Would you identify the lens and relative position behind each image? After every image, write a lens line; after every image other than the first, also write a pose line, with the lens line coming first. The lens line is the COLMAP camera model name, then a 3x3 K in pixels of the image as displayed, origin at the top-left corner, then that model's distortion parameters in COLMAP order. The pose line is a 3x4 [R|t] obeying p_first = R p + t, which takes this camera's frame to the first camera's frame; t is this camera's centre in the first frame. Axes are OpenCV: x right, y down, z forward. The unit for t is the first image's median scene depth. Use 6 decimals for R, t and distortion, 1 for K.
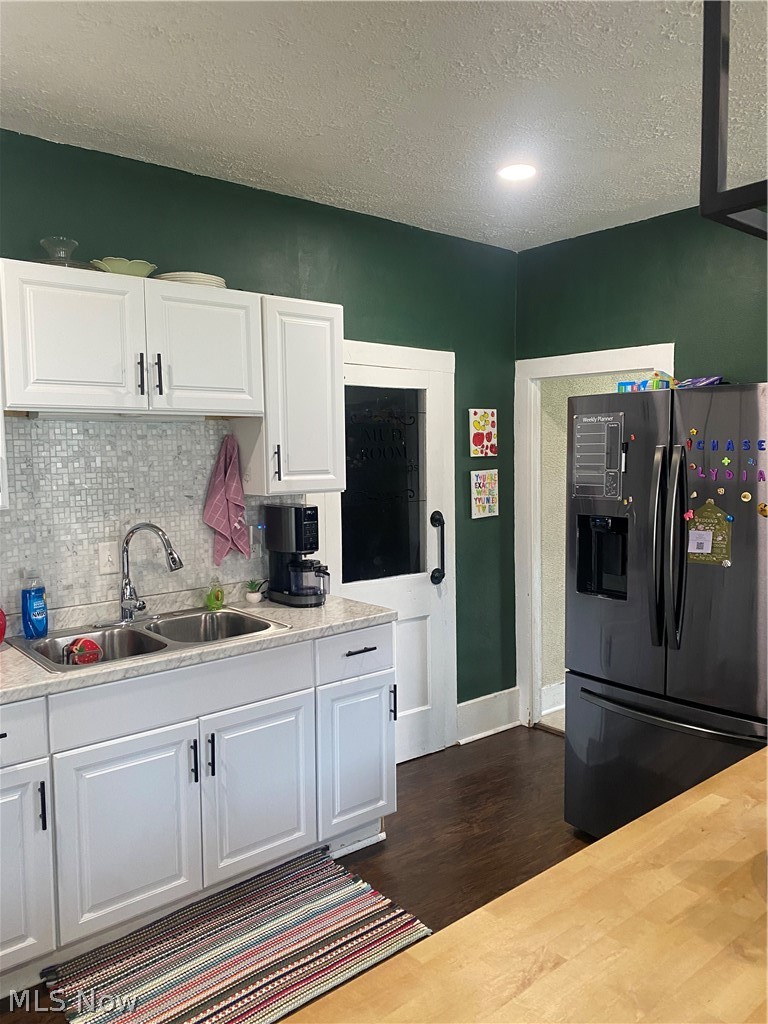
lens RADIAL K [[768.9, 0, 384.0], [0, 768.9, 512.0], [0, 0, 1]] dist [0.052128, -0.064725]
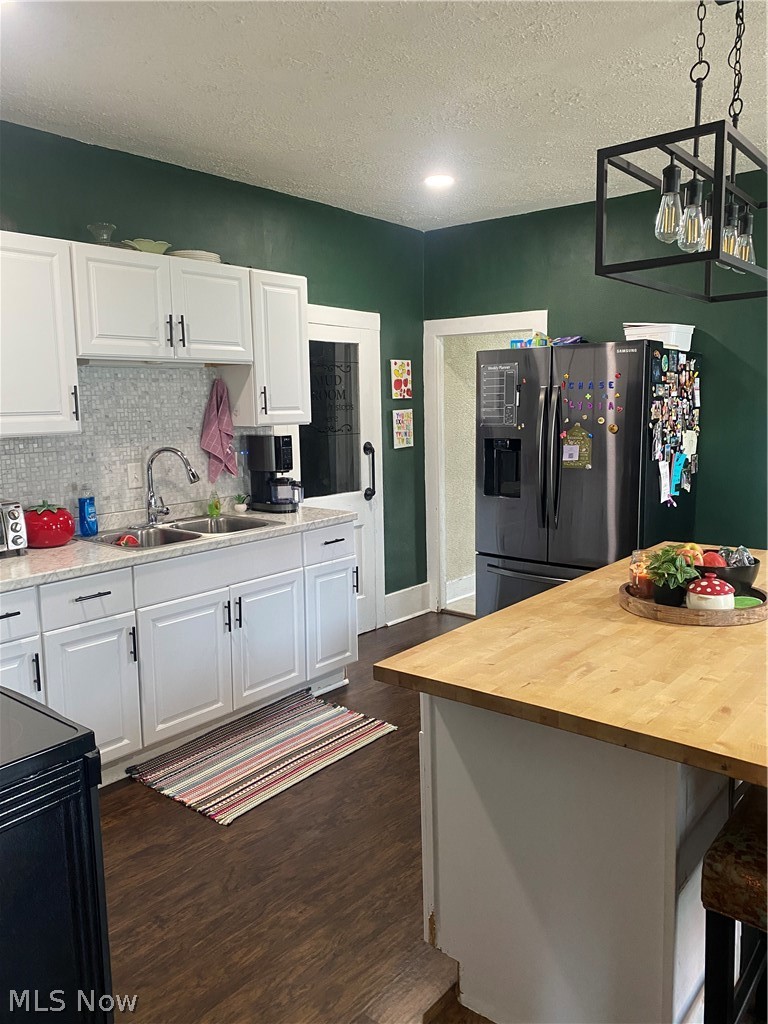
lens RADIAL K [[784.5, 0, 384.0], [0, 784.5, 512.0], [0, 0, 1]] dist [0.094785, -0.221379]
pose [[0.982438, -0.030025, 0.184156, -0.189625], [0.019543, 0.998098, 0.058474, 0.049919], [-0.185562, -0.053848, 0.981156, -0.350731]]
